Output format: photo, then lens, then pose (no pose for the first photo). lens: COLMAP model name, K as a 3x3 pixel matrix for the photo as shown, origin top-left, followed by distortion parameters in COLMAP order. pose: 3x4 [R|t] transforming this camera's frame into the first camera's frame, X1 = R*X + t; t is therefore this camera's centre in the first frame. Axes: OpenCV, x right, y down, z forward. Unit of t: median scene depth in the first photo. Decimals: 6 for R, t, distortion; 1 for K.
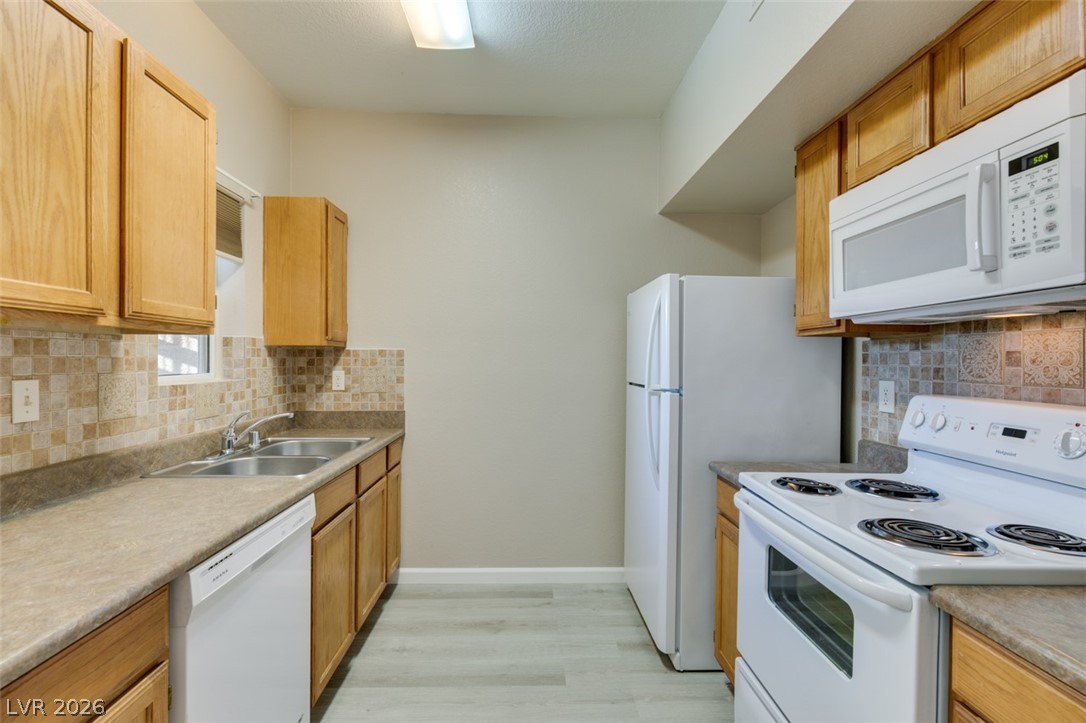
lens RADIAL K [[487.3, 0, 538.0], [0, 487.3, 359.0], [0, 0, 1]] dist [0.004859, -0.001583]
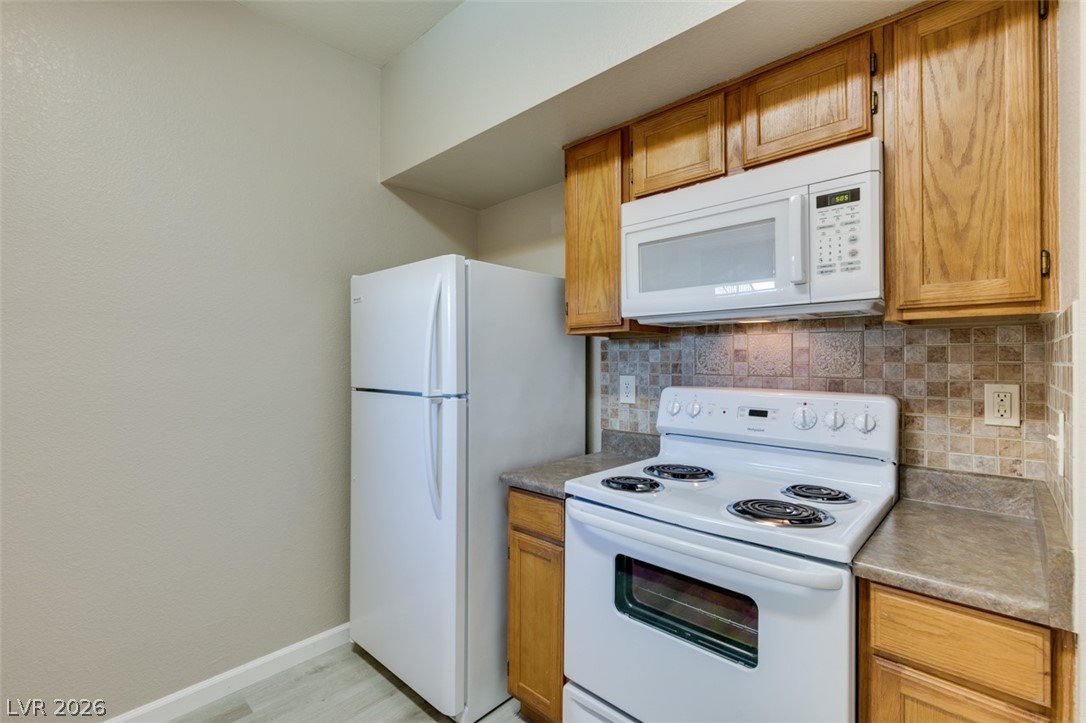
lens RADIAL K [[487.3, 0, 533.9], [0, 487.3, 358.5], [0, 0, 1]] dist [0.004859, -0.001583]
pose [[0.712168, -0.009059, 0.701951, -0.272472], [0.007850, 0.999957, 0.004941, -0.002933], [-0.701965, 0.001992, 0.712208, 0.402247]]
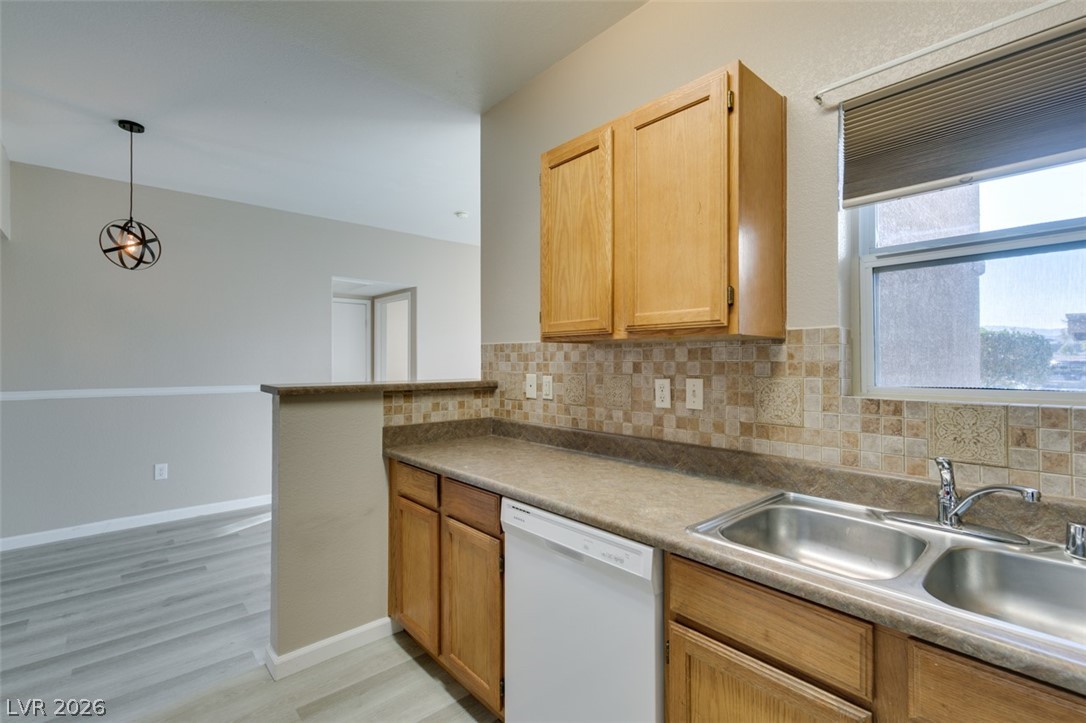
lens RADIAL K [[487.3, 0, 542.0], [0, 487.3, 360.1], [0, 0, 1]] dist [0.004859, -0.001583]
pose [[-0.768254, -0.006586, -0.640112, 0.126745], [-0.002415, 0.999970, -0.007391, 0.001930], [0.640141, -0.004133, -0.768246, 1.438316]]
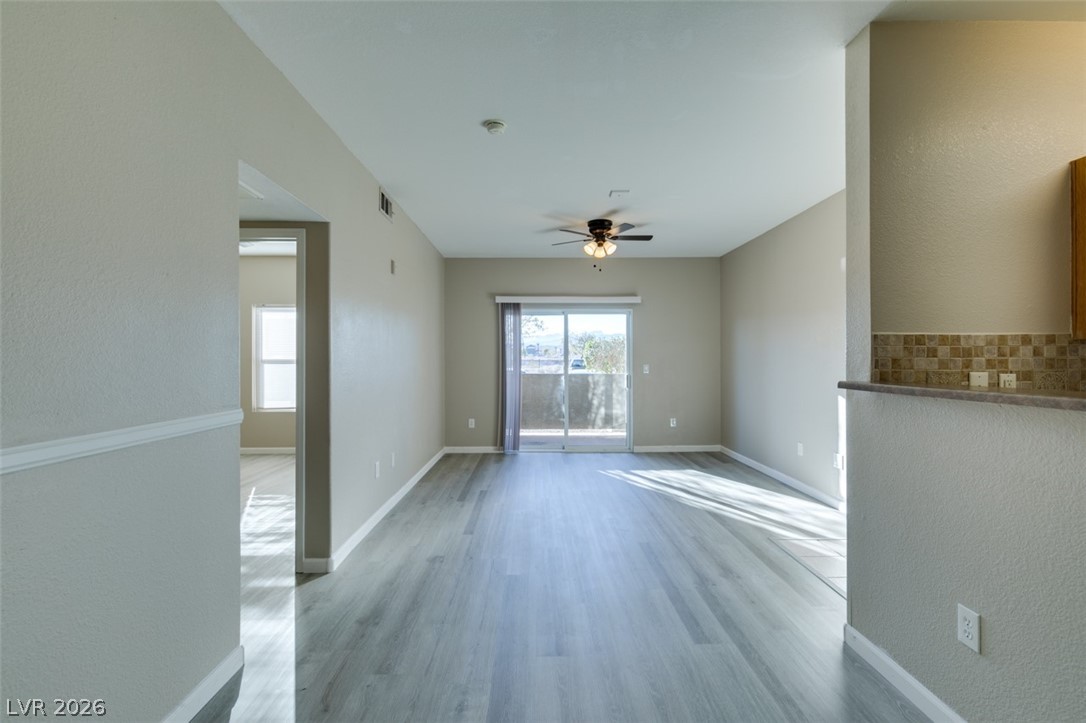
lens RADIAL K [[487.3, 0, 541.4], [0, 487.3, 359.8], [0, 0, 1]] dist [0.004859, -0.001583]
pose [[-0.019478, -0.002415, -0.999807, 0.483070], [0.003456, 0.999991, -0.002482, 0.000967], [0.999804, -0.003503, -0.019470, -0.891813]]
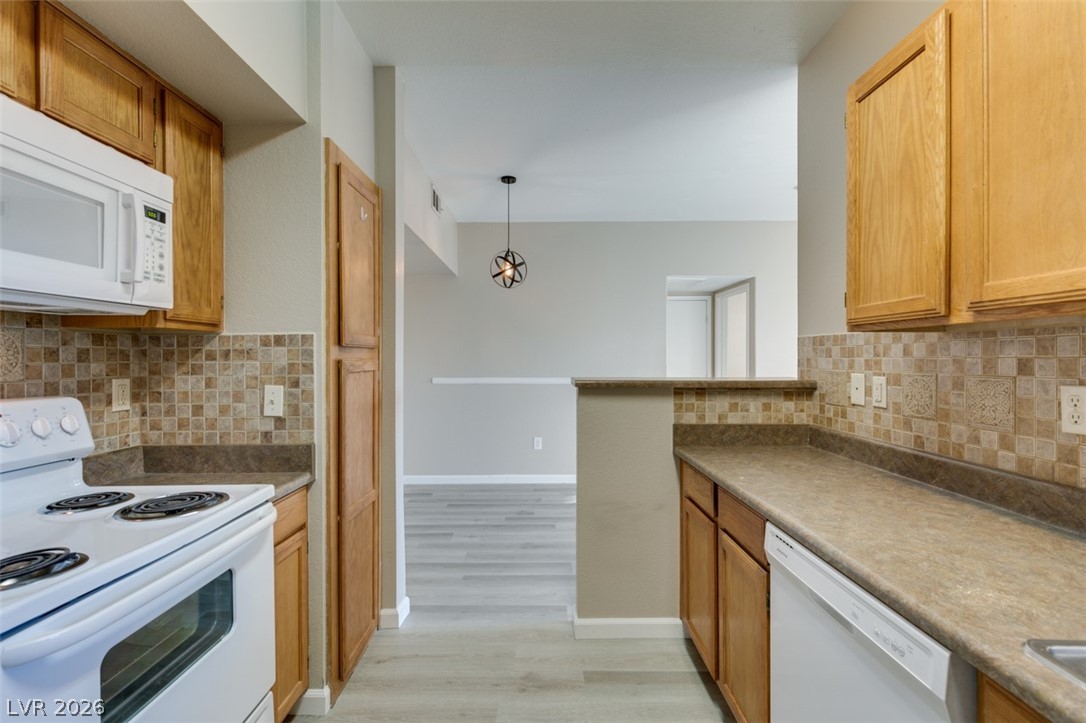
lens RADIAL K [[487.3, 0, 539.8], [0, 487.3, 357.8], [0, 0, 1]] dist [0.004859, -0.001583]
pose [[-0.999450, -0.004674, 0.032818, -0.090651], [-0.004716, 0.999988, -0.001196, 0.001175], [-0.032812, -0.001350, -0.999461, 1.457923]]
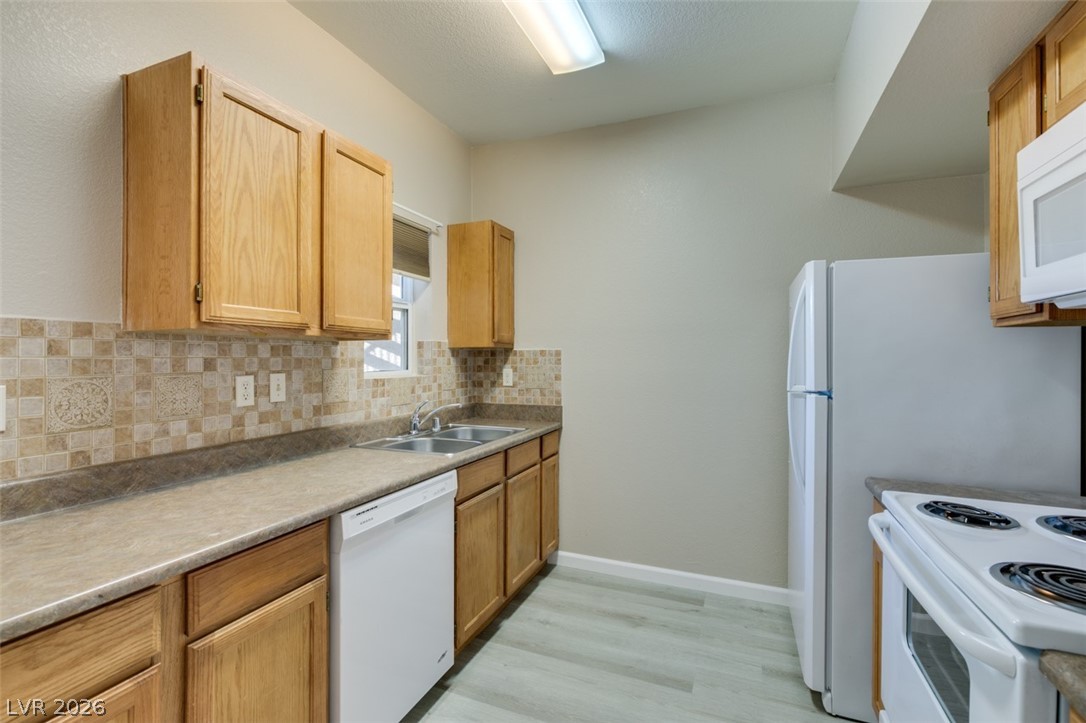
lens RADIAL K [[487.3, 0, 542.7], [0, 487.3, 355.3], [0, 0, 1]] dist [0.004859, -0.001583]
pose [[0.913023, -0.006580, -0.407856, 0.228259], [0.003957, 0.999966, -0.007275, 0.001752], [0.407890, 0.005029, 0.913017, -0.013946]]
